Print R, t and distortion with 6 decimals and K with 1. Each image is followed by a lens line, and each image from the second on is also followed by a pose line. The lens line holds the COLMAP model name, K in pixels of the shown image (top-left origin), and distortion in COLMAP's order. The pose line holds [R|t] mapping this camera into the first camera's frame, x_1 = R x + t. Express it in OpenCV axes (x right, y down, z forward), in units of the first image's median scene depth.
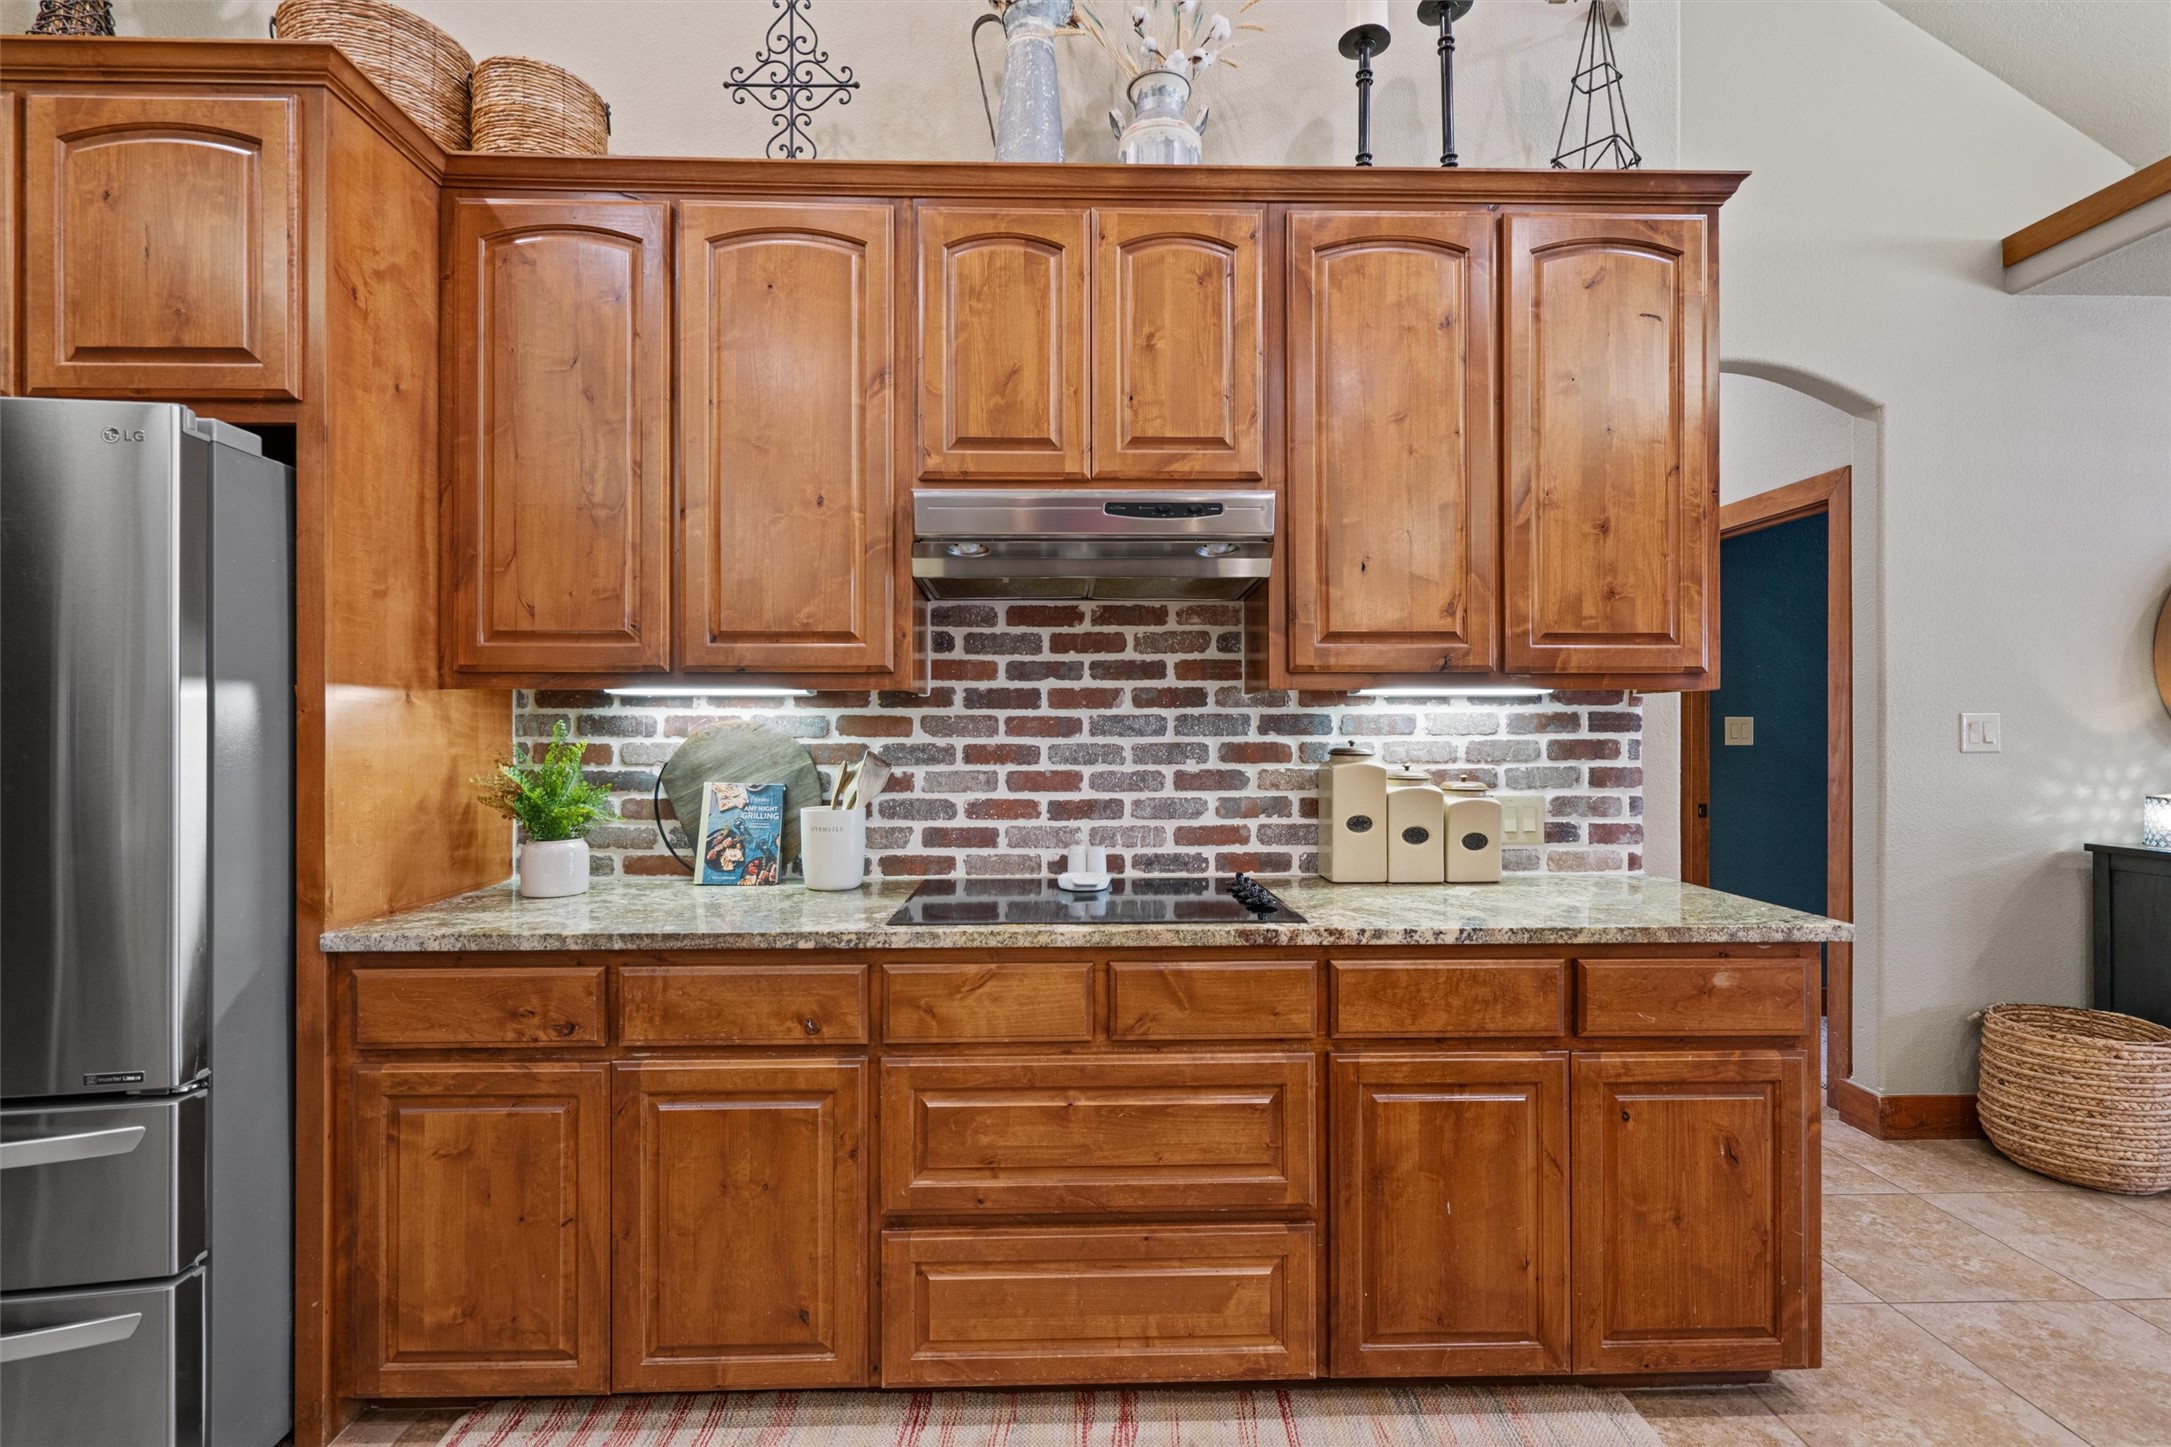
lens RADIAL K [[995.9, 0, 1079.9], [0, 995.9, 722.5], [0, 0, 1]] dist [-0.001817, 0.001791]
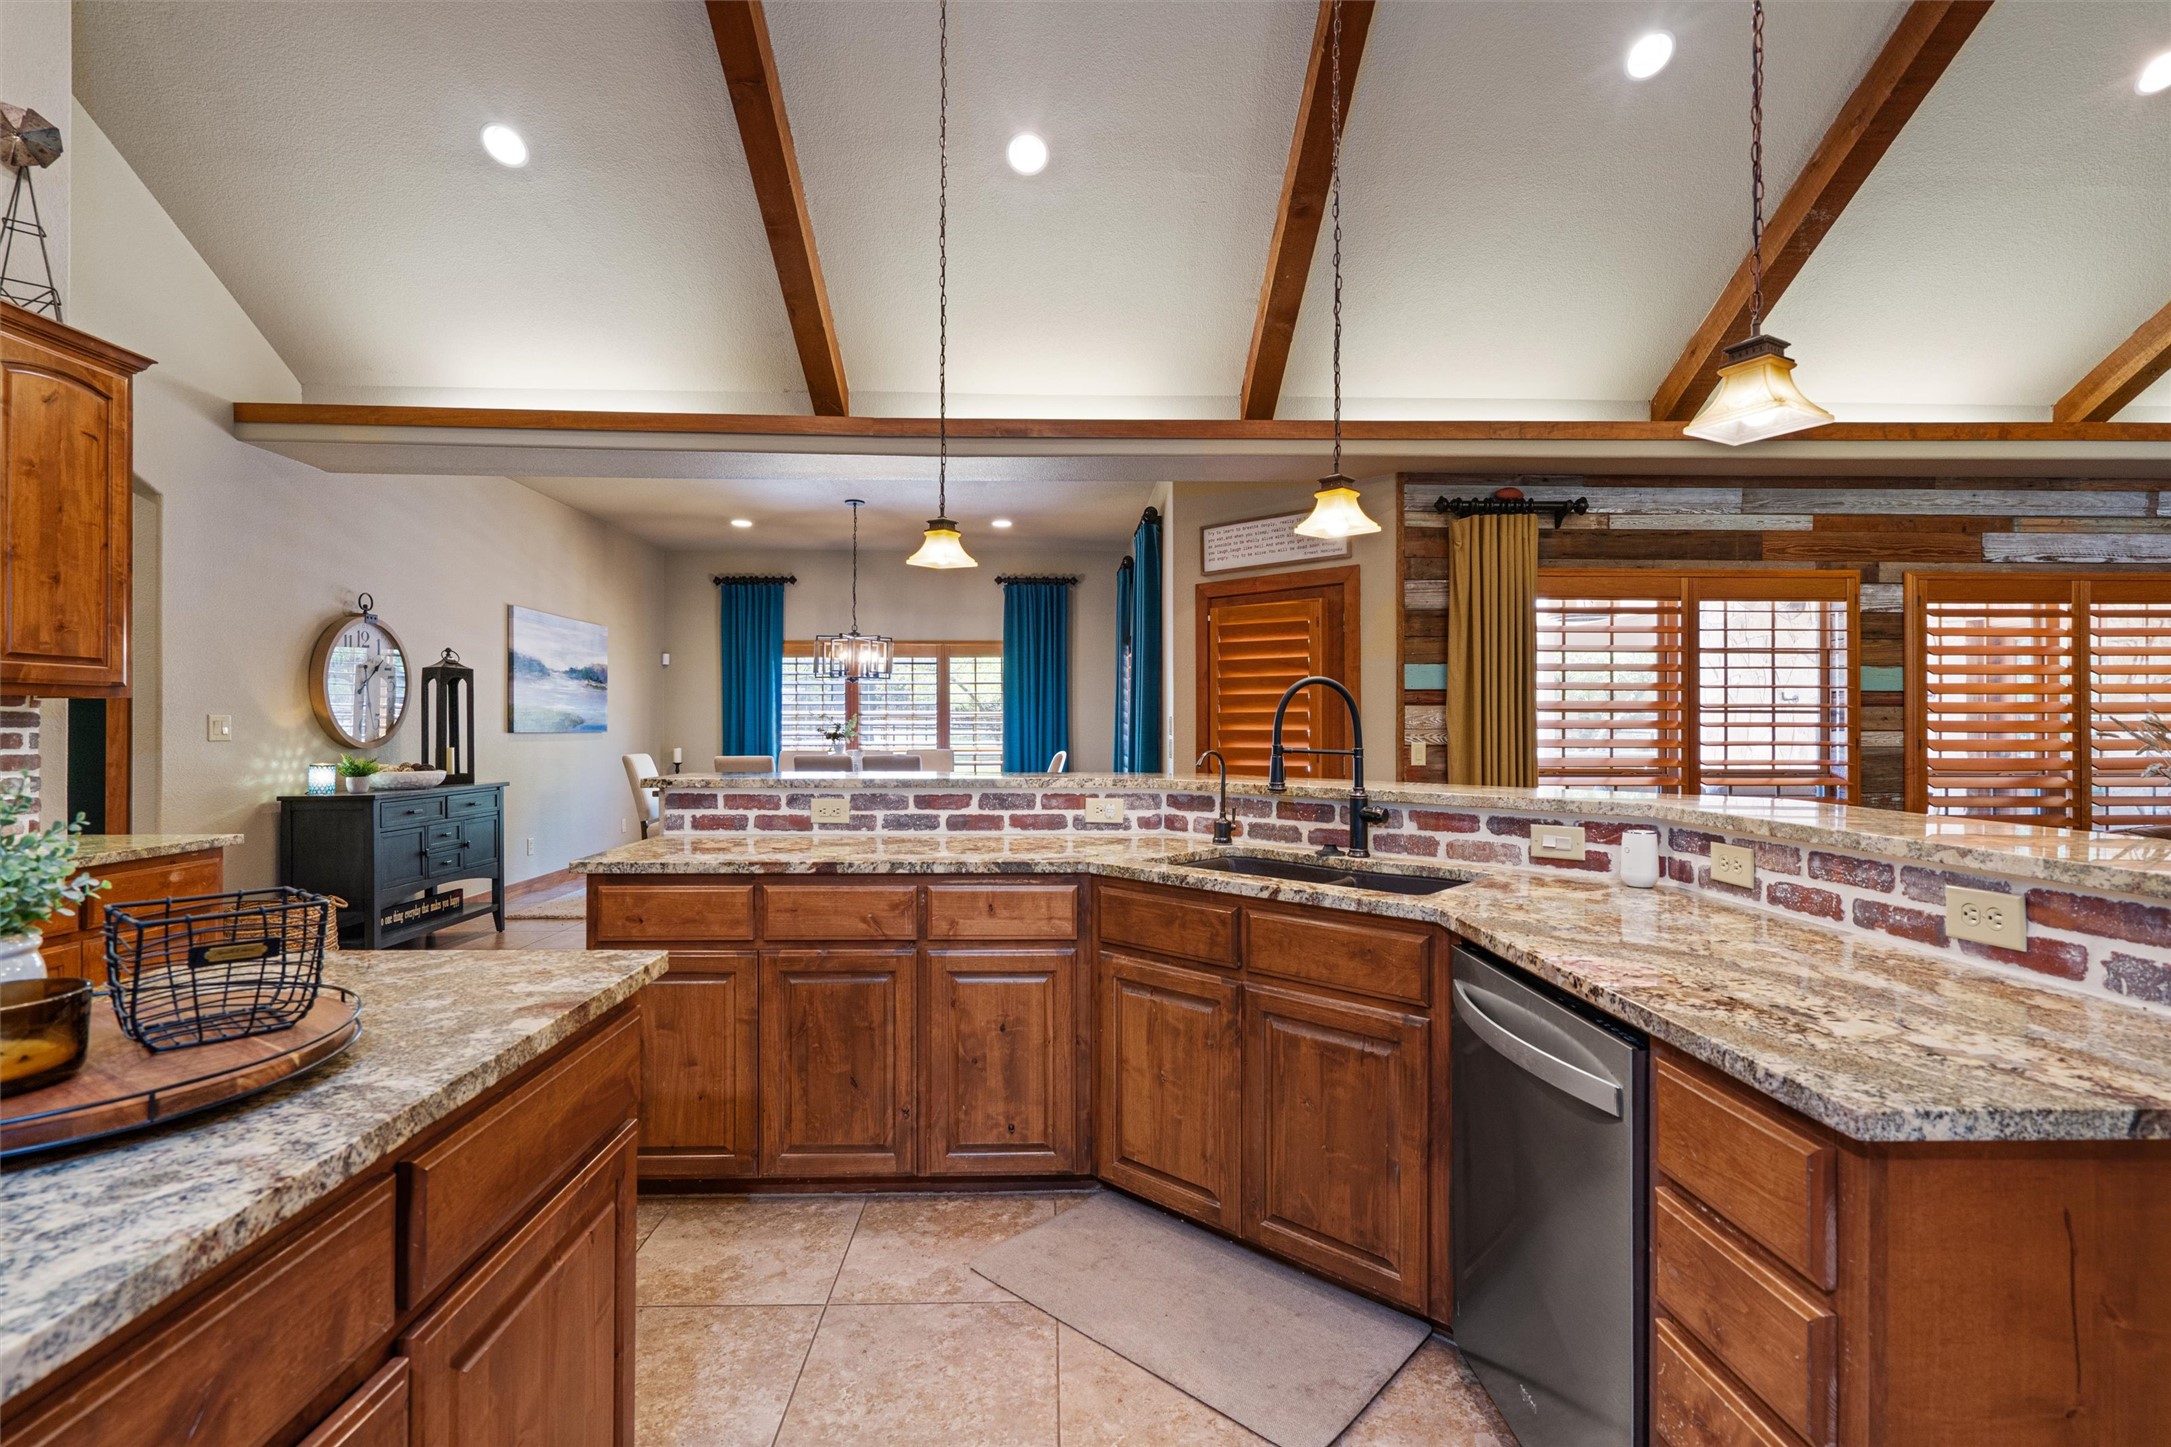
lens RADIAL K [[995.9, 0, 1079.9], [0, 995.9, 722.5], [0, 0, 1]] dist [-0.001817, 0.001791]
pose [[-0.001373, 0.002583, 0.999996, -0.762016], [-0.003242, 0.999991, -0.002588, 0.002335], [-0.999994, -0.003245, -0.001365, -0.373794]]
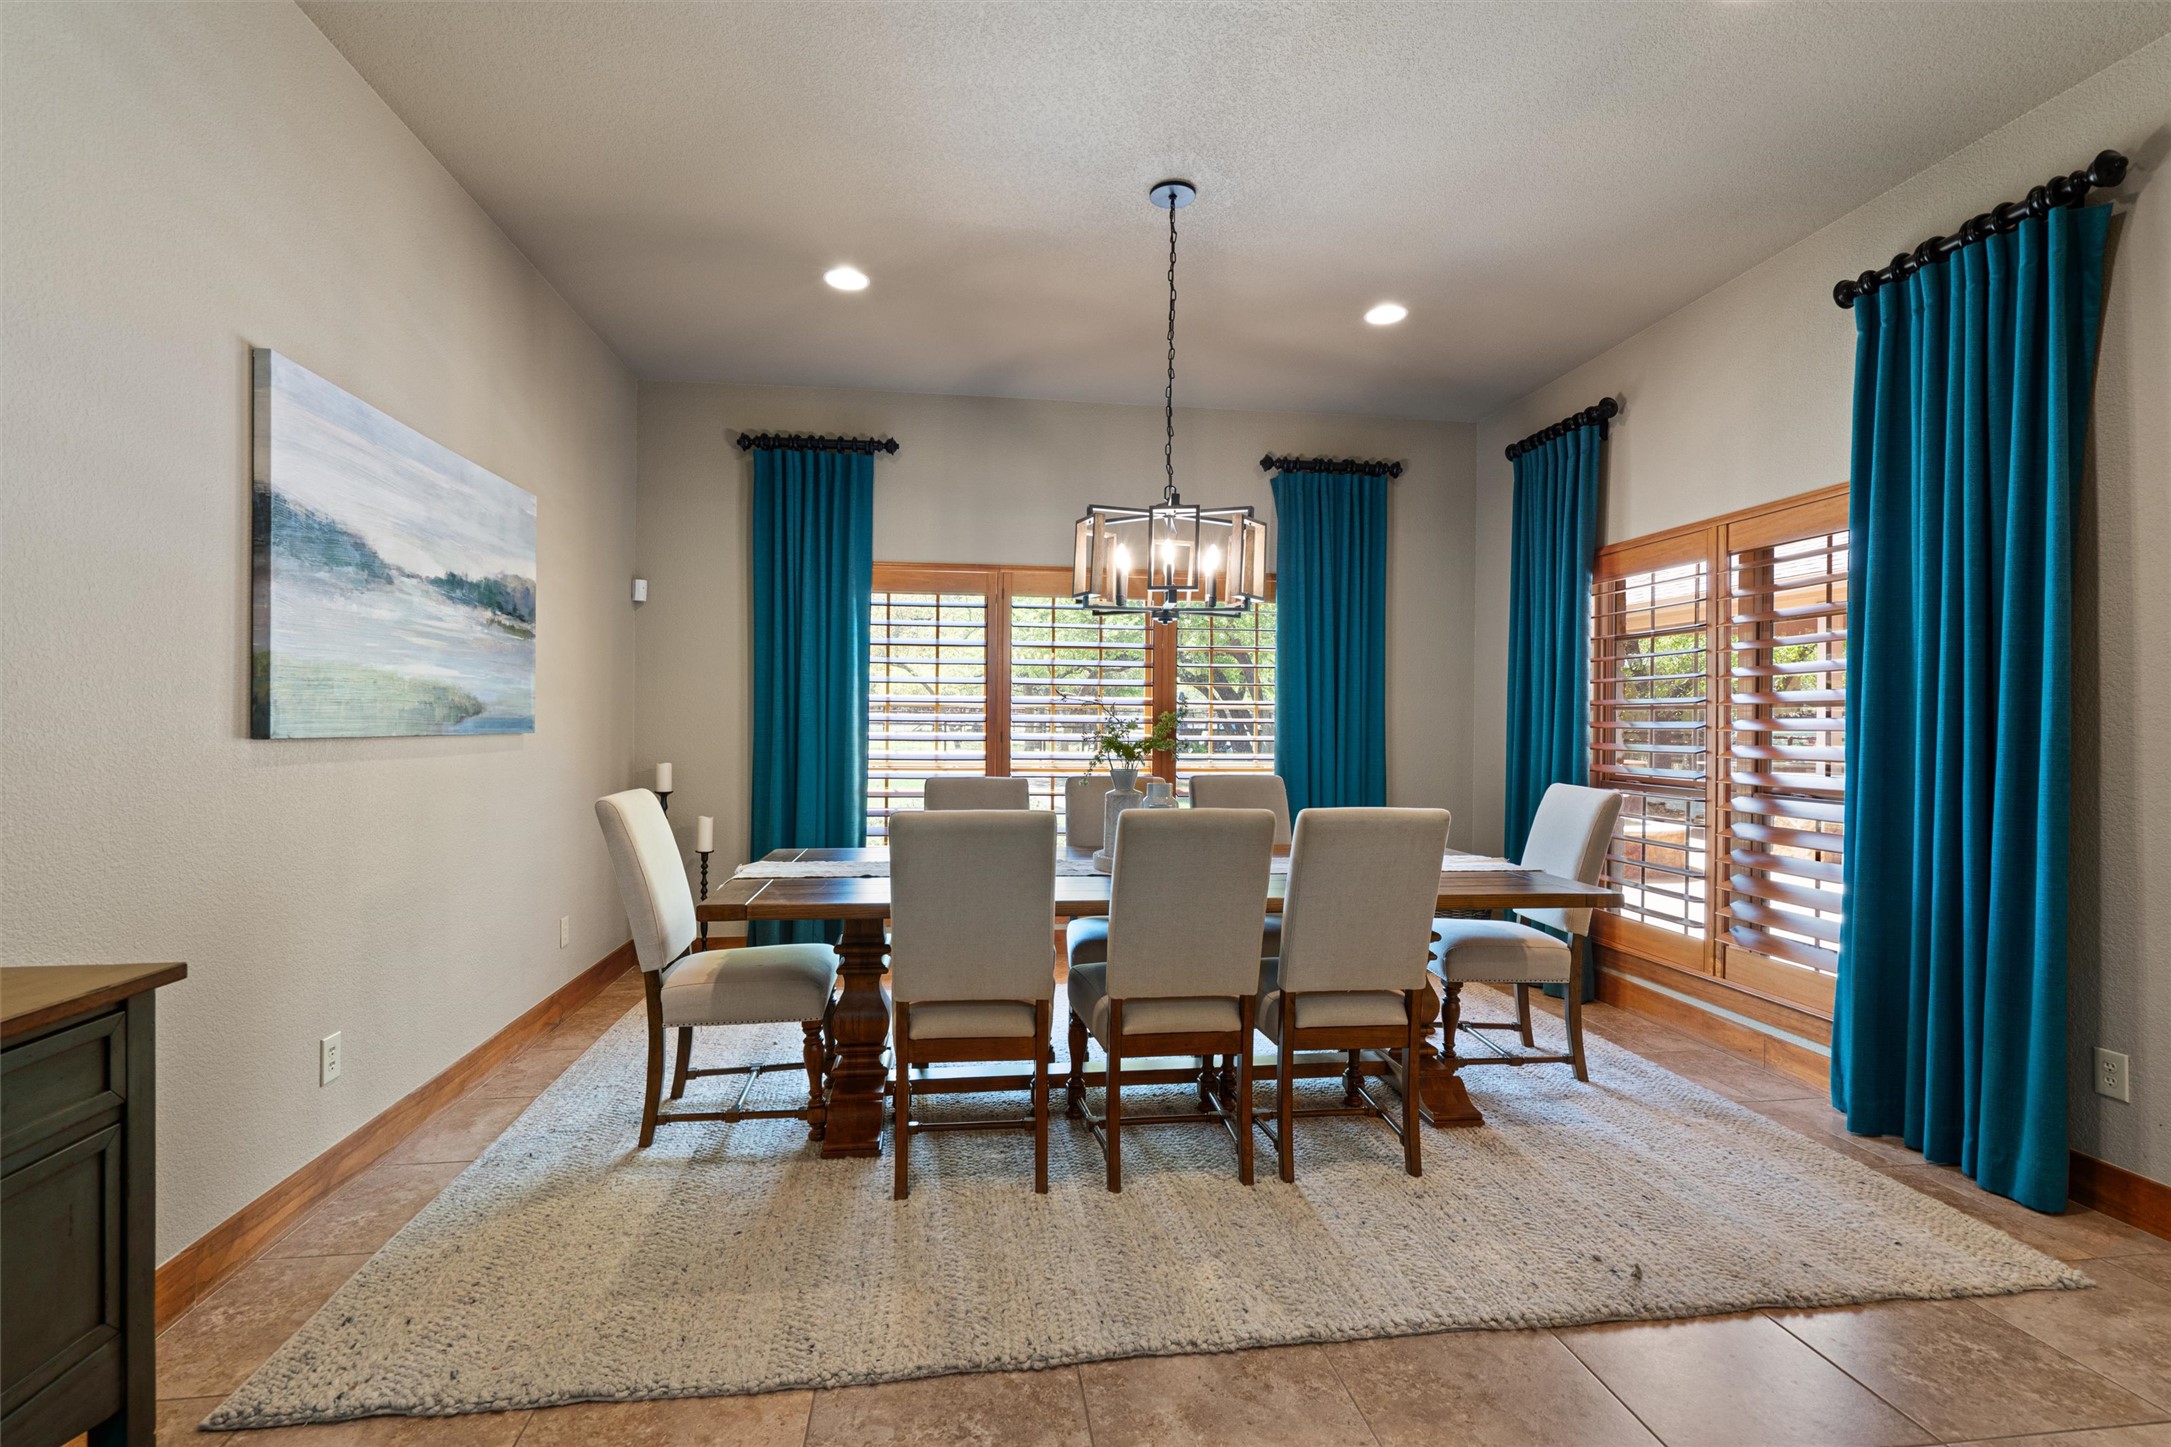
lens RADIAL K [[995.9, 0, 1079.9], [0, 995.9, 722.5], [0, 0, 1]] dist [-0.001817, 0.001791]
pose [[-0.104273, -0.002357, 0.994546, 1.127694], [-0.014269, 0.999898, 0.000874, 0.002097], [-0.994446, -0.014100, -0.104296, 0.607843]]
